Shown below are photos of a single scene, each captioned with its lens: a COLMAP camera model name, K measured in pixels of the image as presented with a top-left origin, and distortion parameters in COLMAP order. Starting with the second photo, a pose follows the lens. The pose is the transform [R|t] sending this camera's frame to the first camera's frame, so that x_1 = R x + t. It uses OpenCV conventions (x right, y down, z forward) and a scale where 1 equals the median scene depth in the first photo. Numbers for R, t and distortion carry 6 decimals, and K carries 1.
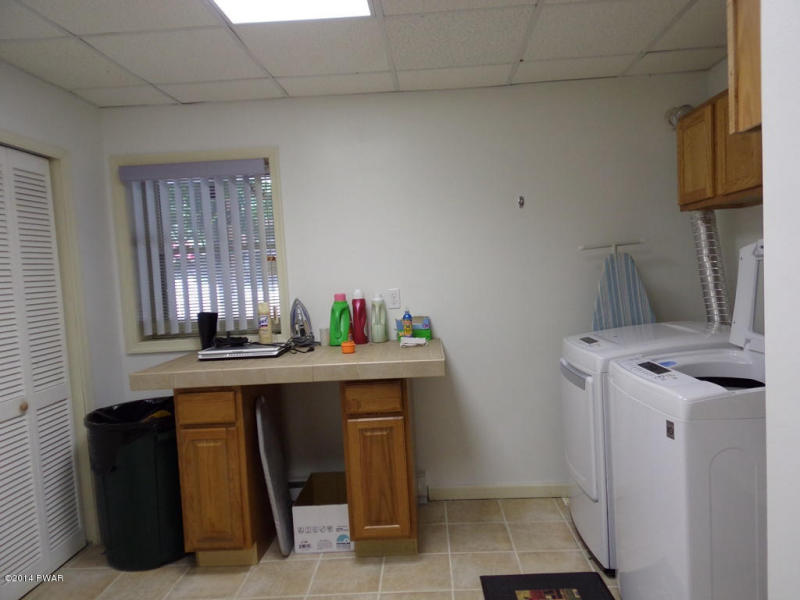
lens RADIAL K [[561.0, 0, 400.0], [0, 561.0, 300.0], [0, 0, 1]] dist [0.098131, -0.123457]
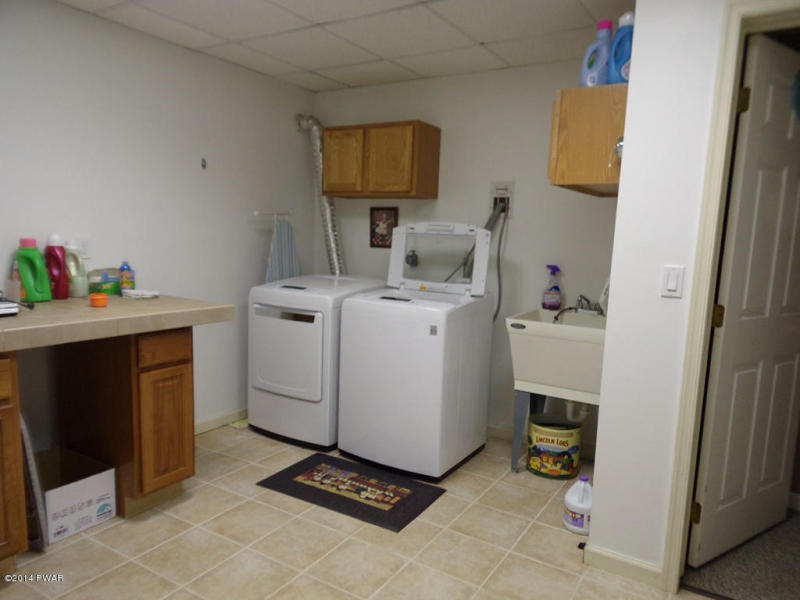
lens RADIAL K [[561.0, 0, 400.0], [0, 561.0, 300.0], [0, 0, 1]] dist [0.098131, -0.123457]
pose [[0.493730, -0.032363, 0.869013, -0.653183], [-0.019872, 0.998626, 0.048480, 0.031452], [-0.869388, -0.041205, 0.492408, 0.147948]]
